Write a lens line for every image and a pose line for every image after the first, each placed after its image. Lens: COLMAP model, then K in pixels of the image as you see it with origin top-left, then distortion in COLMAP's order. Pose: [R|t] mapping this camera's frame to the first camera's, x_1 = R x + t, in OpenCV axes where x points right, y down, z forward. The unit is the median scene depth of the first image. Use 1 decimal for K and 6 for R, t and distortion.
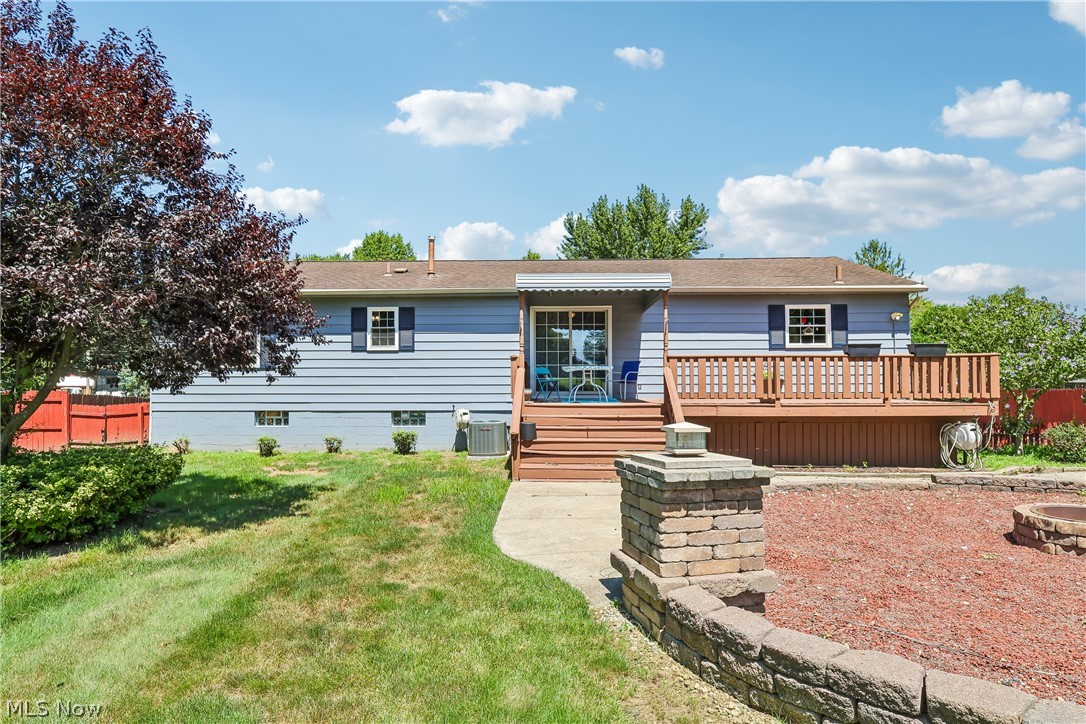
lens RADIAL K [[658.1, 0, 542.1], [0, 658.1, 363.3], [0, 0, 1]] dist [0.003732, -0.000082]
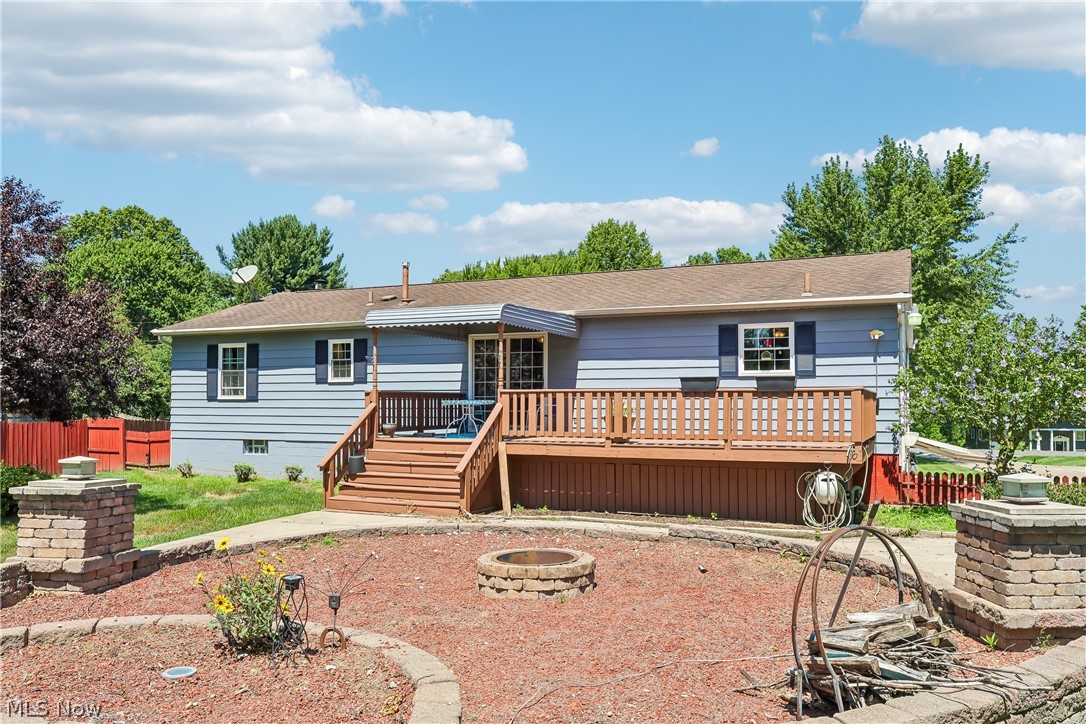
lens RADIAL K [[866.7, 0, 543.7], [0, 866.7, 385.0], [0, 0, 1]] dist [0.007471, 0.001078]
pose [[0.919046, -0.005216, -0.394115, 0.573602], [0.008204, 0.999949, 0.005897, -0.020791], [0.394064, -0.008653, 0.919042, -0.102324]]
